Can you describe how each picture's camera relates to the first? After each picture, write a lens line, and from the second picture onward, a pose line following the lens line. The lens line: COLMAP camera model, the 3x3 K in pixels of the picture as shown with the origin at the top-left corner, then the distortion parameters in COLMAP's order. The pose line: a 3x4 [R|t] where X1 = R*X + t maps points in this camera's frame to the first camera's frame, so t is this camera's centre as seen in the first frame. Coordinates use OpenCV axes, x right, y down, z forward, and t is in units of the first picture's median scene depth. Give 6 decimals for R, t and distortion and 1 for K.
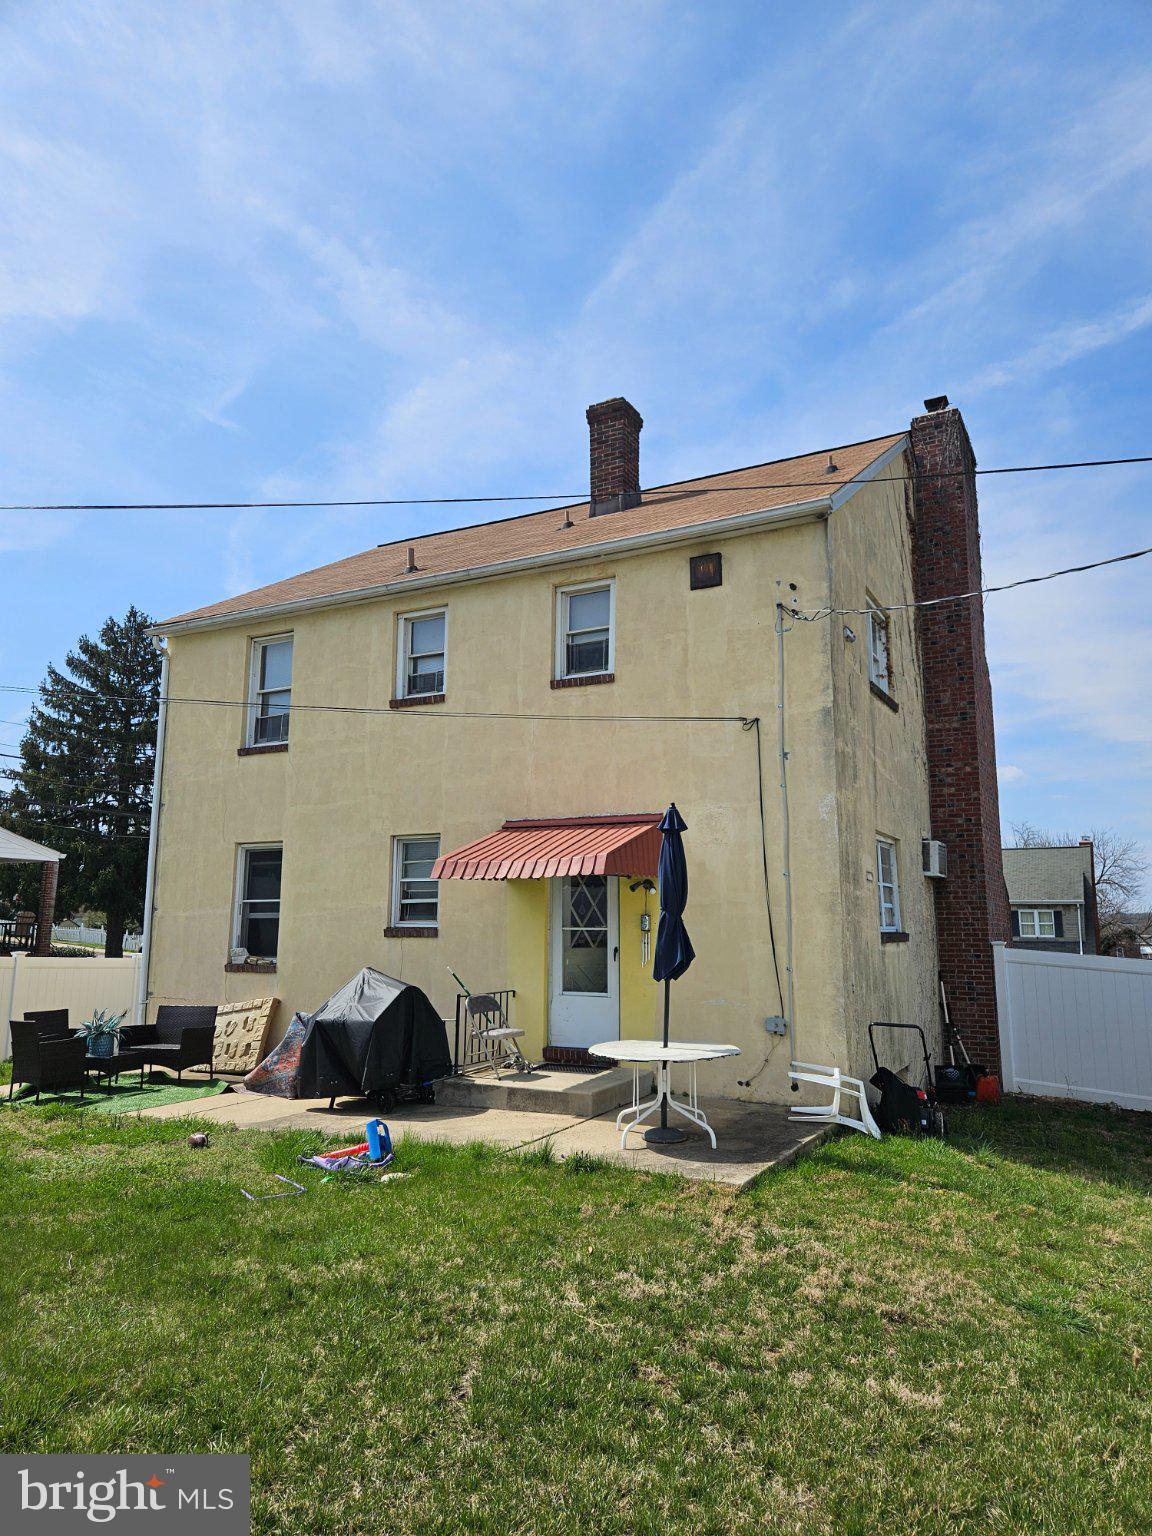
lens RADIAL K [[1022.3, 0, 576.2], [0, 1022.3, 760.9], [0, 0, 1]] dist [0.072605, -0.059738]
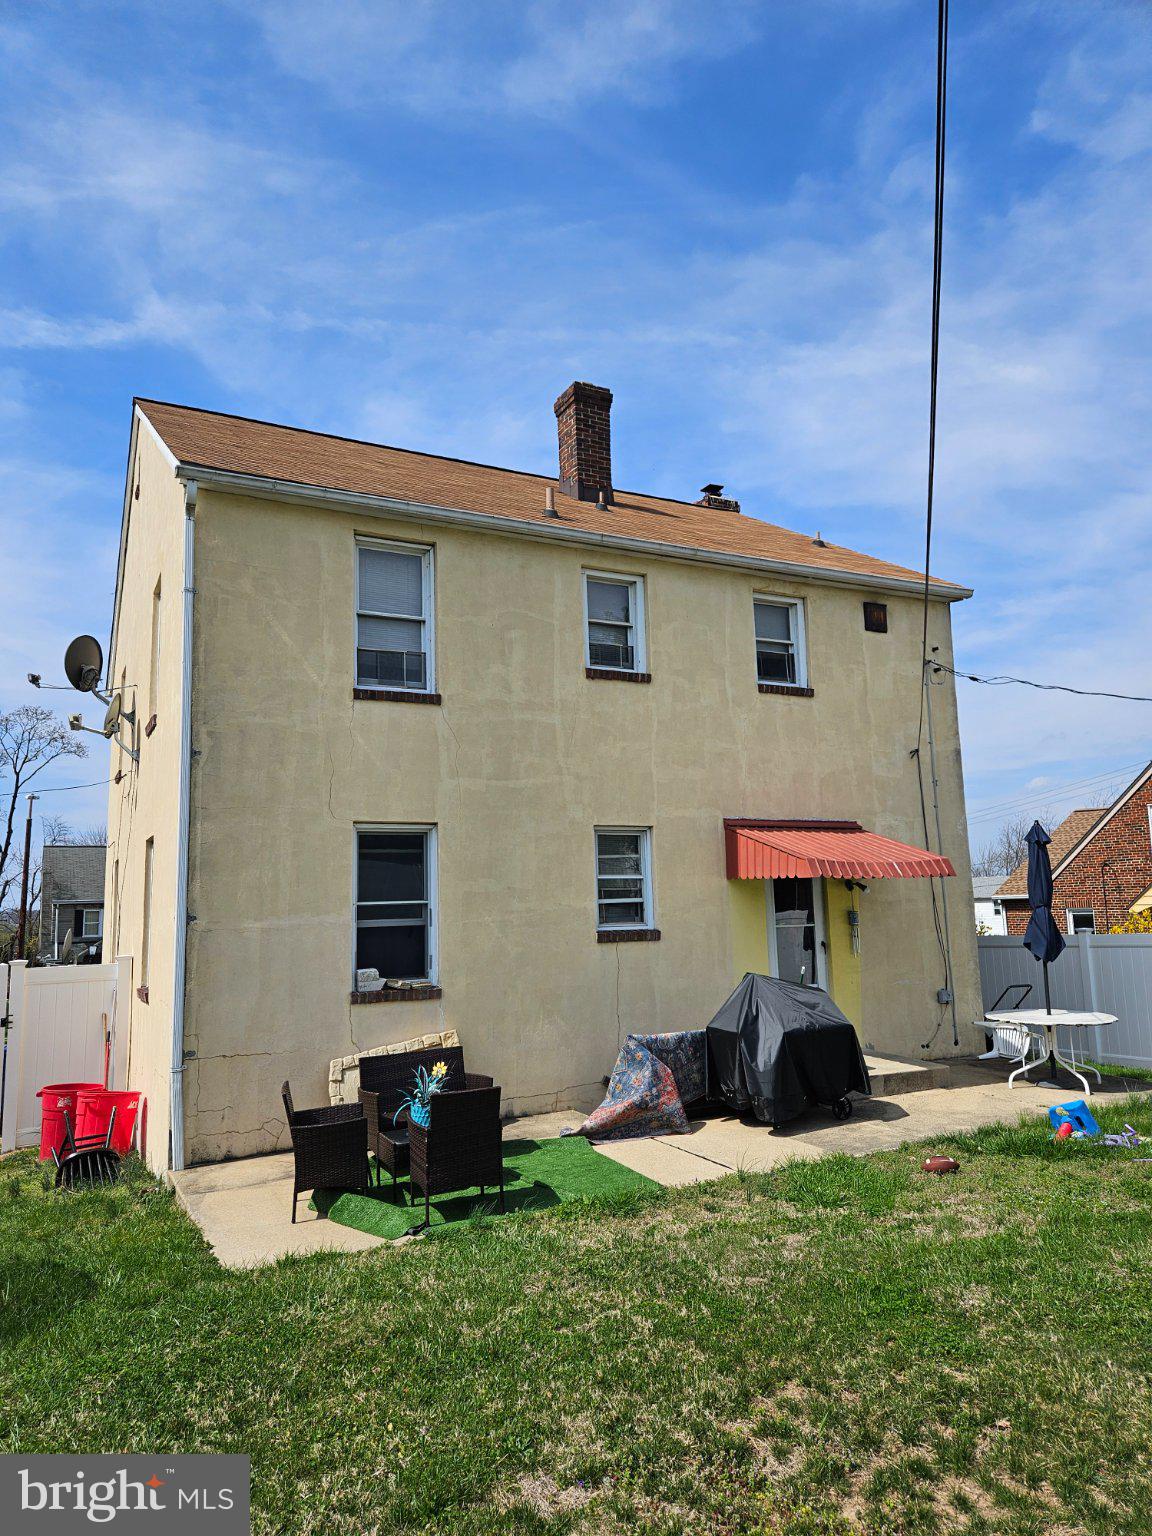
lens RADIAL K [[1020.8, 0, 576.0], [0, 1020.8, 768.0], [0, 0, 1]] dist [0.070963, -0.053967]
pose [[0.576982, 0.093960, 0.811335, -0.877406], [-0.102536, 0.993835, -0.042176, 0.061718], [-0.810295, -0.058856, 0.583059, 0.505837]]
